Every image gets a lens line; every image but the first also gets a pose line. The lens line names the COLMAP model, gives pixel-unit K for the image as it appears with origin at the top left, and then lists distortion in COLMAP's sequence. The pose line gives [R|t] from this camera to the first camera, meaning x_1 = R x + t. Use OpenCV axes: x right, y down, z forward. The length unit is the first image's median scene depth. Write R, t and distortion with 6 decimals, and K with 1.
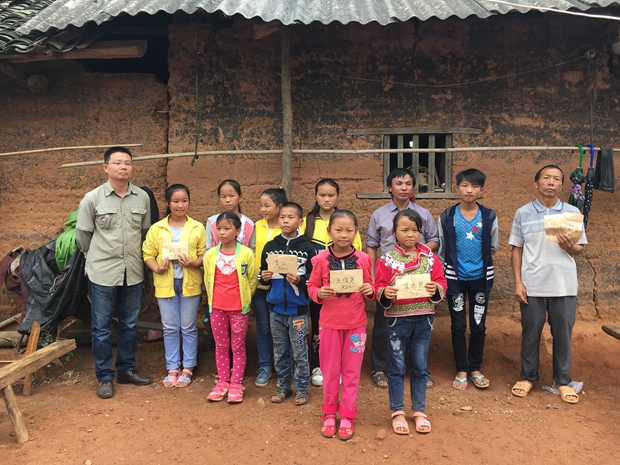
lens RADIAL K [[526.6, 0, 307.4], [0, 526.6, 233.0], [0, 0, 1]] dist [0.077186, -0.107958]
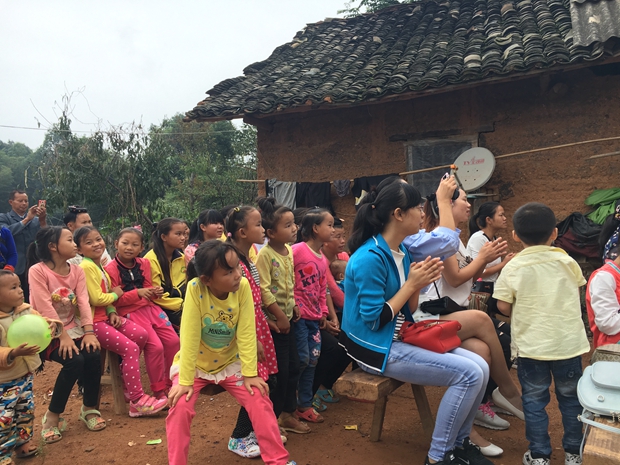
lens RADIAL K [[526.6, 0, 308.7], [0, 526.6, 234.0], [0, 0, 1]] dist [0.077186, -0.107958]
pose [[0.908501, -0.012161, -0.417706, -0.500153], [-0.006095, 0.999085, -0.042343, 0.091267], [0.417839, 0.041014, 0.907595, -0.293383]]
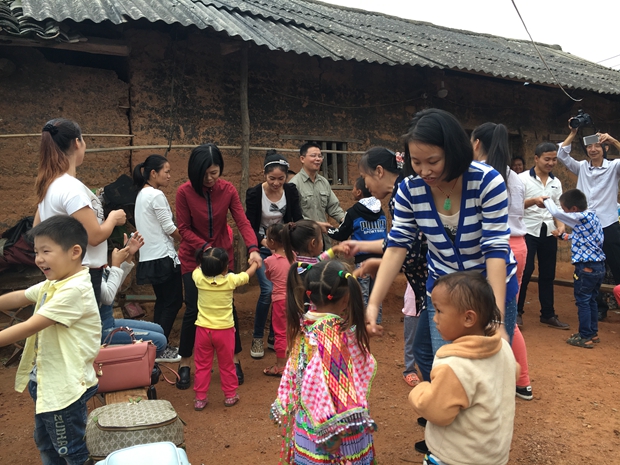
lens RADIAL K [[526.6, 0, 322.8], [0, 526.6, 230.4], [0, 0, 1]] dist [0.077186, -0.107958]
pose [[0.845594, -0.033650, 0.532765, -0.522307], [0.051592, 0.998491, -0.018820, 0.064308], [-0.531328, 0.043401, 0.846054, -0.121216]]
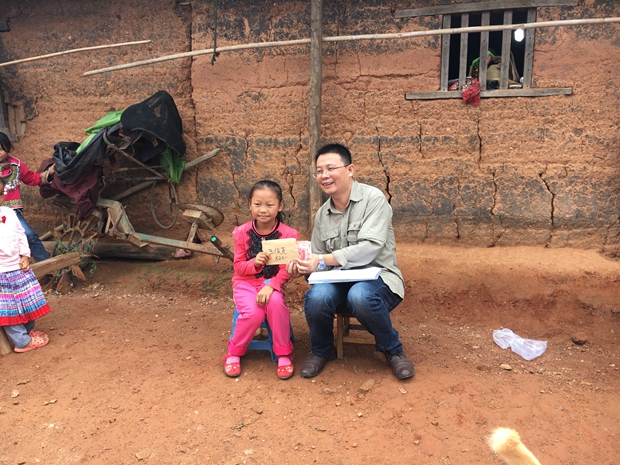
lens RADIAL K [[526.6, 0, 307.9], [0, 526.6, 232.8], [0, 0, 1]] dist [0.077186, -0.107958]
pose [[0.968820, 0.038147, -0.244810, 0.157093], [-0.000316, 0.988266, 0.152745, 0.012948], [0.247764, -0.147905, 0.957464, 0.148667]]
